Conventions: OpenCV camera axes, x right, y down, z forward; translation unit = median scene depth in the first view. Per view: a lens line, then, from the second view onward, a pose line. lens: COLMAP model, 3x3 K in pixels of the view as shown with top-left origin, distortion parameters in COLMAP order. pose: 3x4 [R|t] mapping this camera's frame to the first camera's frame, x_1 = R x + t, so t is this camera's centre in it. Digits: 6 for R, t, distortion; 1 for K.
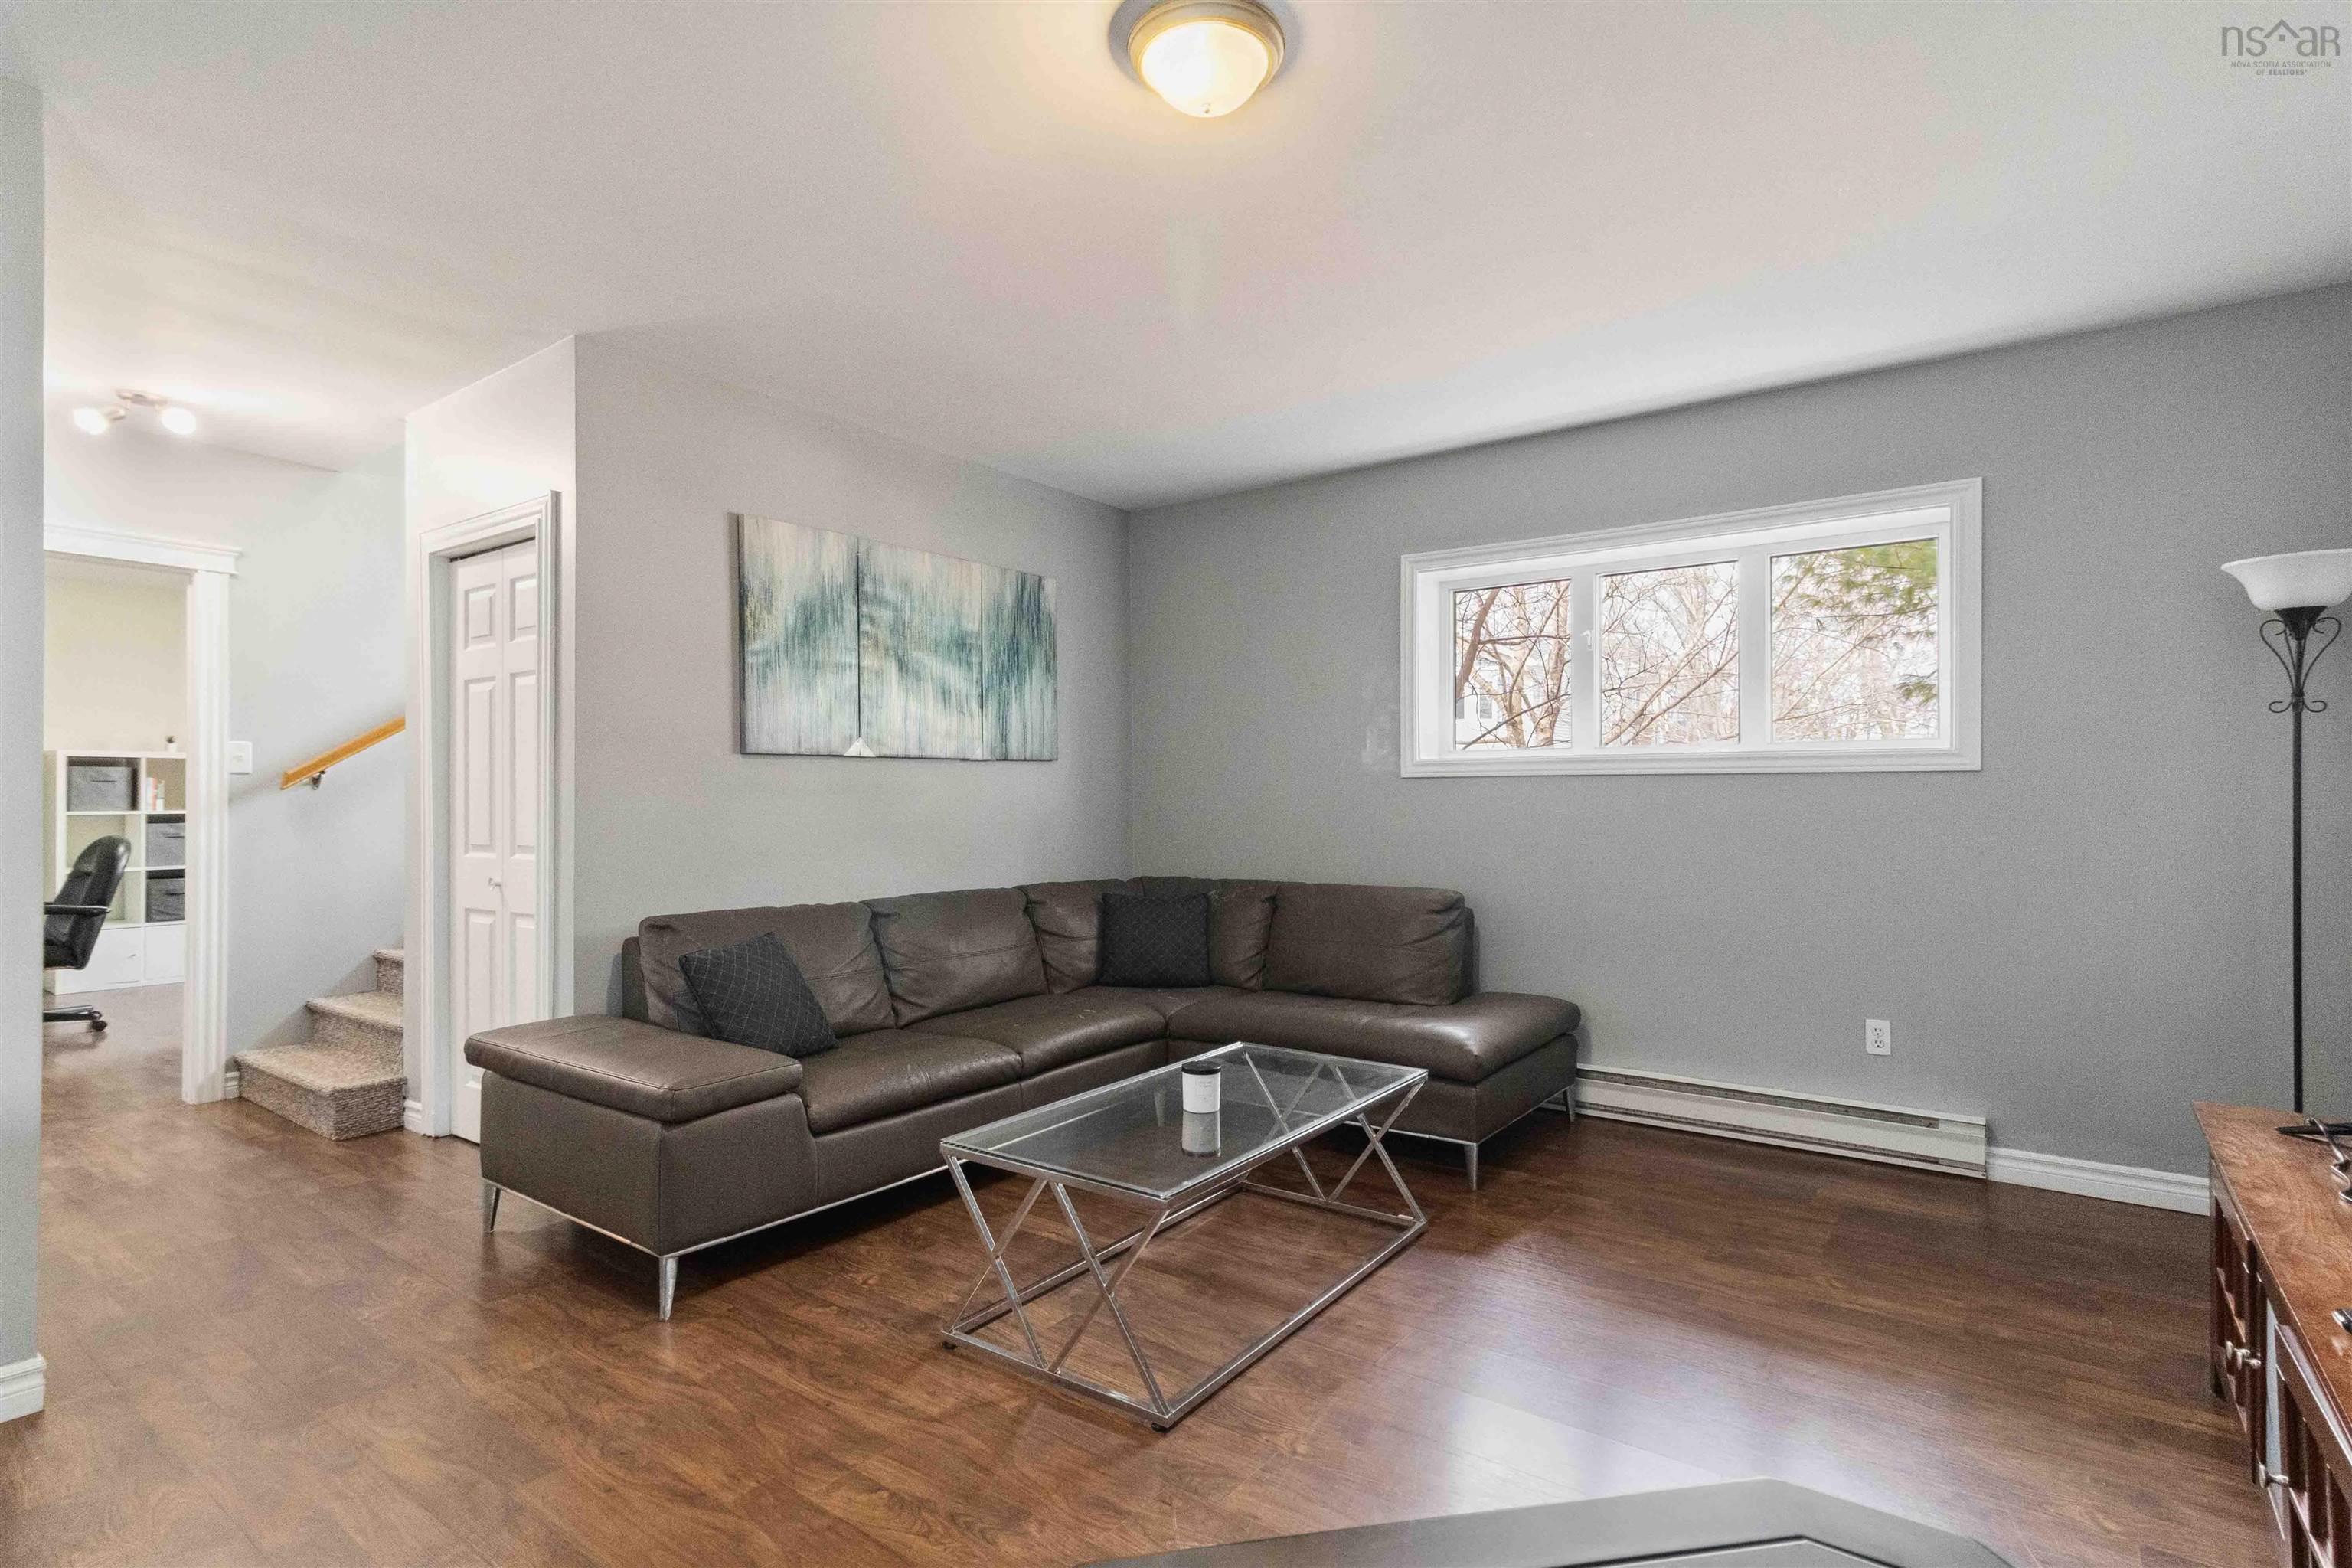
lens RADIAL K [[1096.2, 0, 1145.7], [0, 1096.2, 789.4], [0, 0, 1]] dist [0.003310, -0.000488]
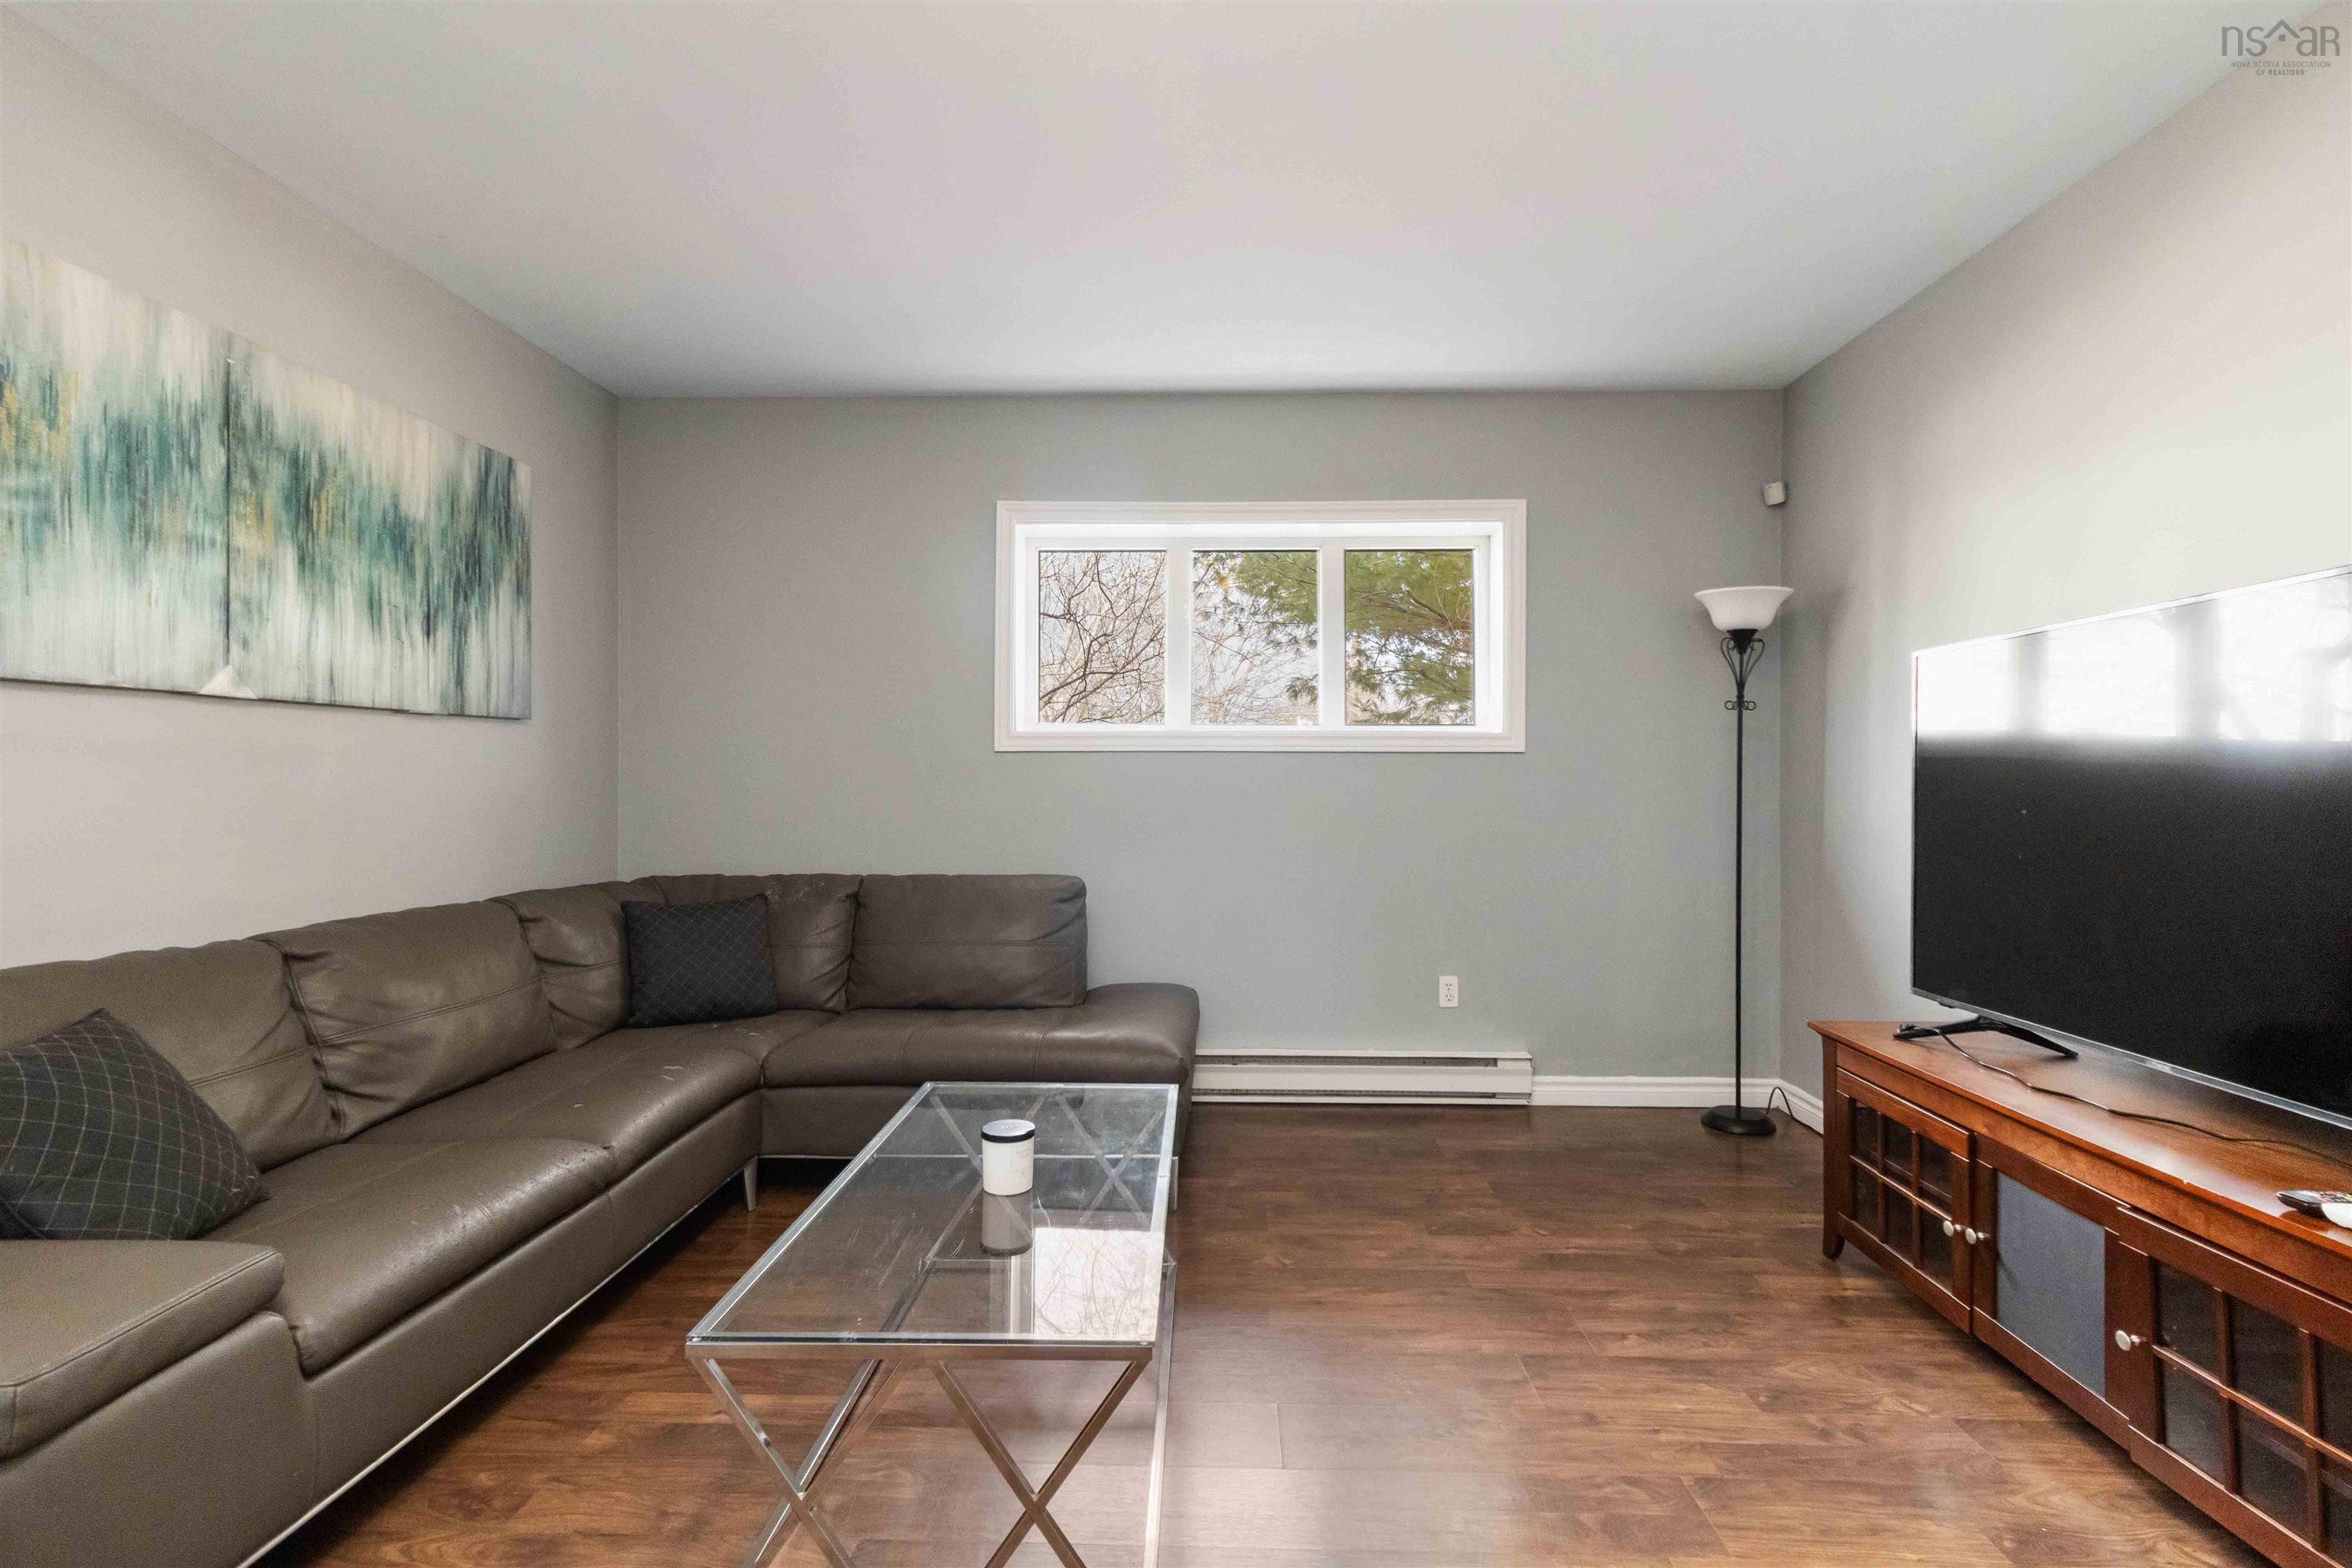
lens RADIAL K [[1096.2, 0, 1126.7], [0, 1096.2, 768.2], [0, 0, 1]] dist [0.003310, -0.000488]
pose [[0.826908, 0.012316, 0.562202, -0.194111], [-0.007073, 0.999909, -0.011502, 0.012991], [-0.562292, 0.005534, 0.826920, 0.227225]]
